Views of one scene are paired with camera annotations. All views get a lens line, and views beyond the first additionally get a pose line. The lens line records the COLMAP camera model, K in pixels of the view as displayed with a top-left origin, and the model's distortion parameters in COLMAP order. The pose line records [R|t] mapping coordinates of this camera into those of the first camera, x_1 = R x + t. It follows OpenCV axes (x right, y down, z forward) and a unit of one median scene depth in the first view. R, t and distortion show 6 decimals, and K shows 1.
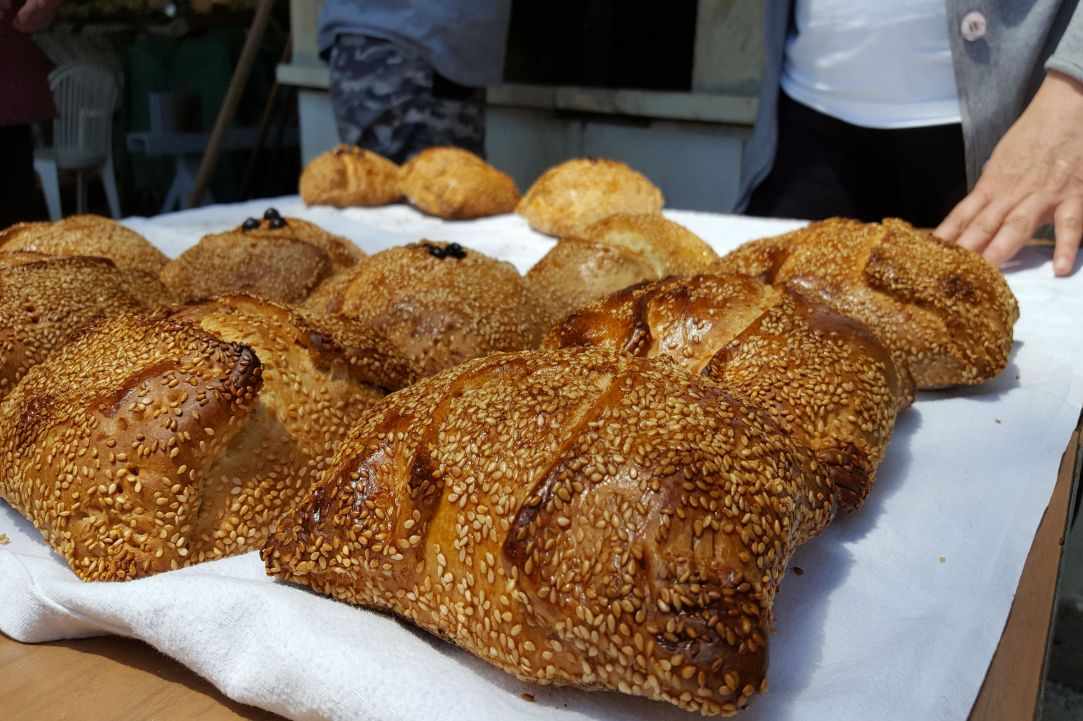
lens RADIAL K [[381.3, 0, 541.5], [0, 381.3, 360.5], [0, 0, 1]] dist [0.042700, -0.023118]
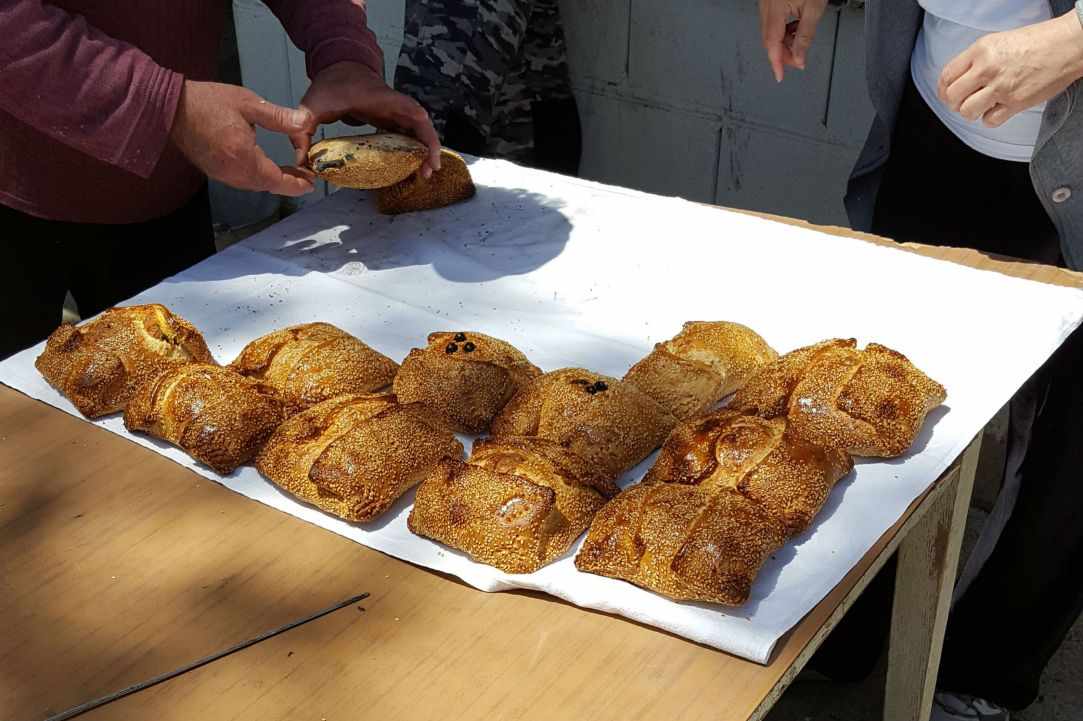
lens RADIAL K [[481.8, 0, 541.5], [0, 481.8, 360.5], [0, 0, 1]] dist [0.000613, 0.000032]
pose [[0.995029, -0.066088, -0.074497, -0.549107], [0.083717, 0.960240, 0.266328, -1.696548], [0.053934, -0.271241, 0.960999, -1.797120]]
